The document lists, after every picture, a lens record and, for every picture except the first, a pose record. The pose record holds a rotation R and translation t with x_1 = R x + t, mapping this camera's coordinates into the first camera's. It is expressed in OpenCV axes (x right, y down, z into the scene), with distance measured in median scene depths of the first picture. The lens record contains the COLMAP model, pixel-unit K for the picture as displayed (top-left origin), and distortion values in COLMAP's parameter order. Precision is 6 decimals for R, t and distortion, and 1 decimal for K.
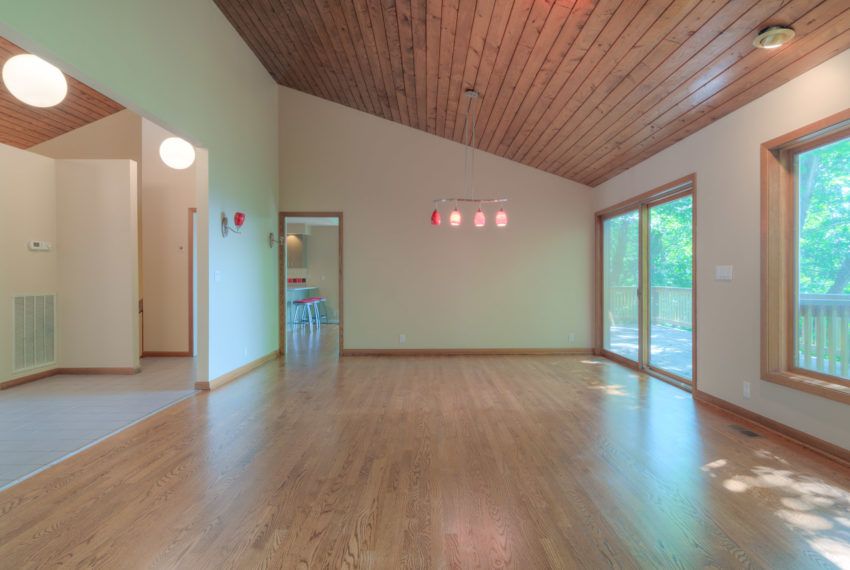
lens RADIAL K [[459.1, 0, 429.7], [0, 459.1, 284.0], [0, 0, 1]] dist [0.008802, 0.001395]
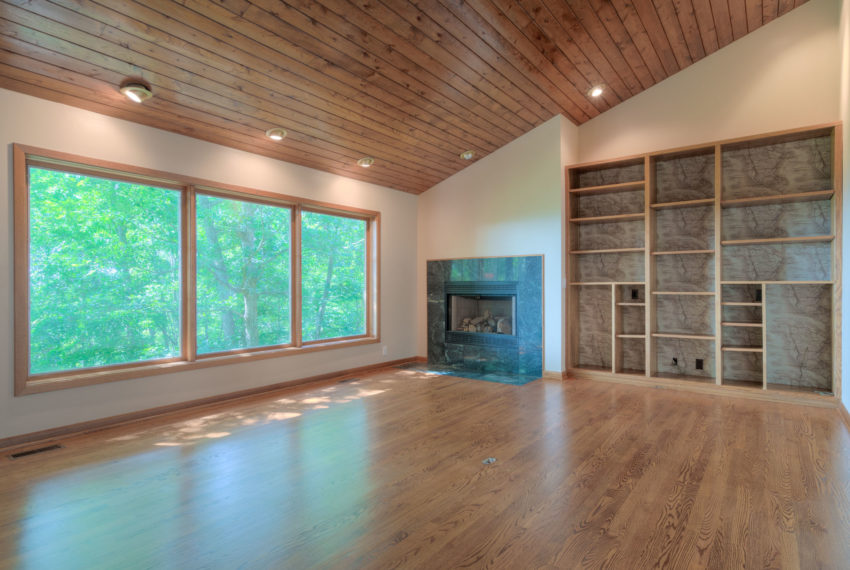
lens RADIAL K [[459.1, 0, 429.7], [0, 459.1, 284.0], [0, 0, 1]] dist [0.008802, 0.001395]
pose [[-0.802140, 0.008031, 0.597082, -0.409598], [0.008890, 0.999959, -0.001506, -0.008923], [-0.597069, 0.004100, -0.802179, 1.009959]]
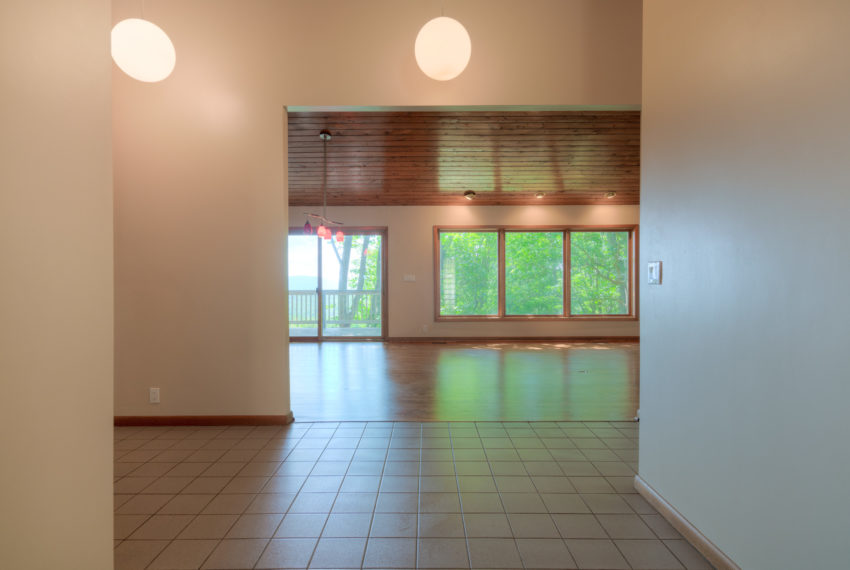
lens RADIAL K [[459.1, 0, 429.7], [0, 459.1, 284.0], [0, 0, 1]] dist [0.008802, 0.001395]
pose [[0.008237, -0.000099, 0.999966, -1.379225], [0.010671, 0.999943, 0.000011, 0.004167], [-0.999909, 0.010671, 0.008238, 0.813323]]
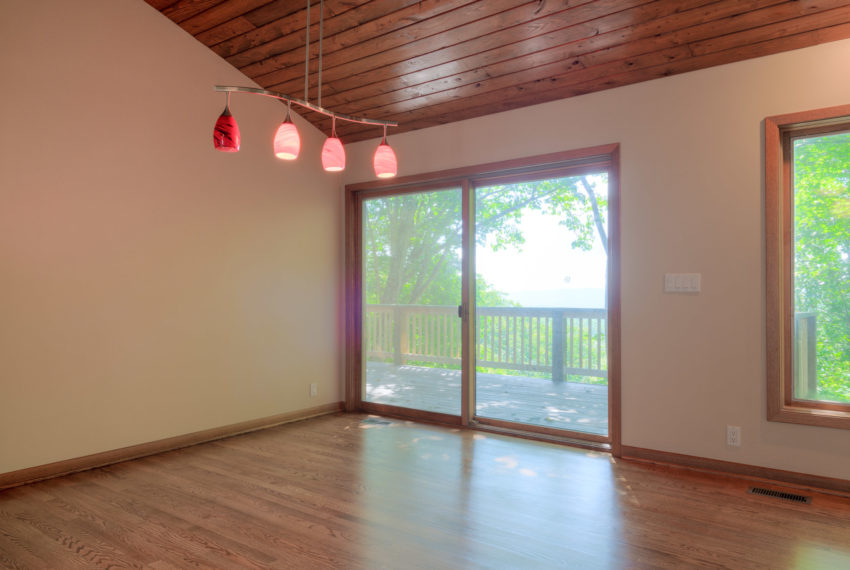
lens RADIAL K [[587.8, 0, 425.0], [0, 587.8, 285.0], [0, 0, 1]] dist [0.007915, -0.000013]
pose [[0.606821, 0.009380, 0.794783, -0.336384], [0.006811, 0.999832, -0.017000, -0.006331], [-0.794809, 0.015729, 0.606655, 0.690762]]
